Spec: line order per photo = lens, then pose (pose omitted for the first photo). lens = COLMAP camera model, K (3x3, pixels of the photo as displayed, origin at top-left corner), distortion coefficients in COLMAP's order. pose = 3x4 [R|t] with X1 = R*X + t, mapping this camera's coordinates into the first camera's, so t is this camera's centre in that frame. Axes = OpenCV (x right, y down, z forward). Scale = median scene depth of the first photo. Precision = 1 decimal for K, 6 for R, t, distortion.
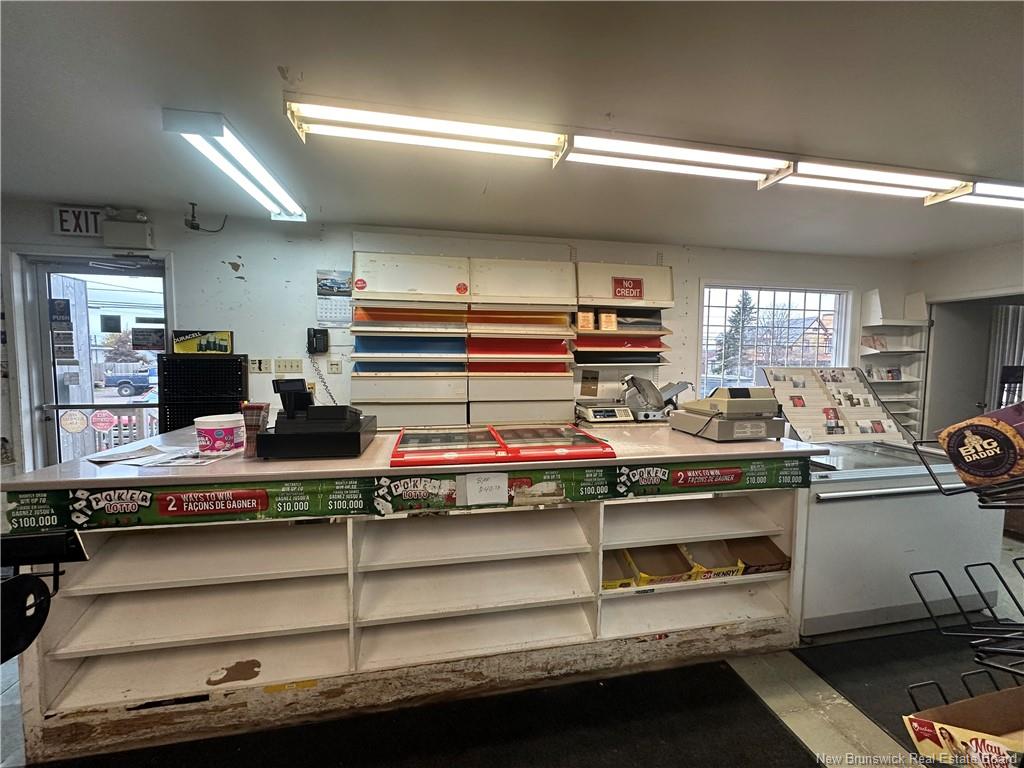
lens RADIAL K [[407.8, 0, 512.0], [0, 407.8, 384.0], [0, 0, 1]] dist [-0.000629, 0.000039]
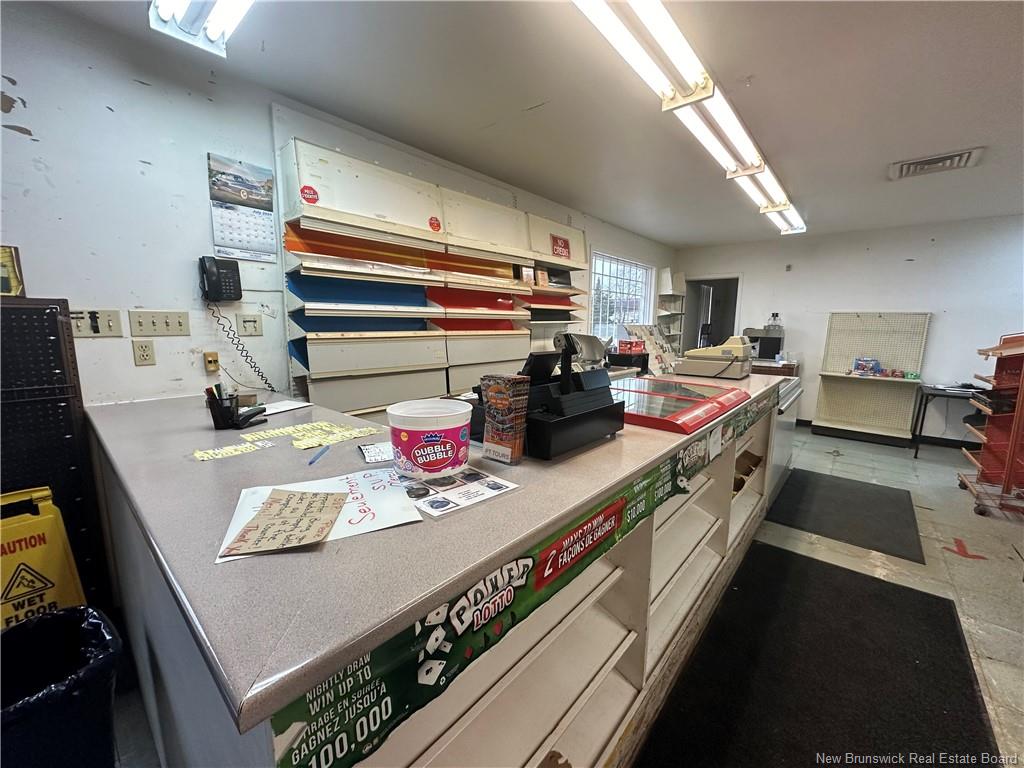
lens RADIAL K [[407.8, 0, 512.0], [0, 407.8, 384.0], [0, 0, 1]] dist [-0.000629, 0.000039]
pose [[0.786145, -0.093013, 0.611002, -0.516064], [0.039252, 0.994129, 0.100833, 0.000099], [-0.616794, -0.055287, 0.785181, 0.270195]]
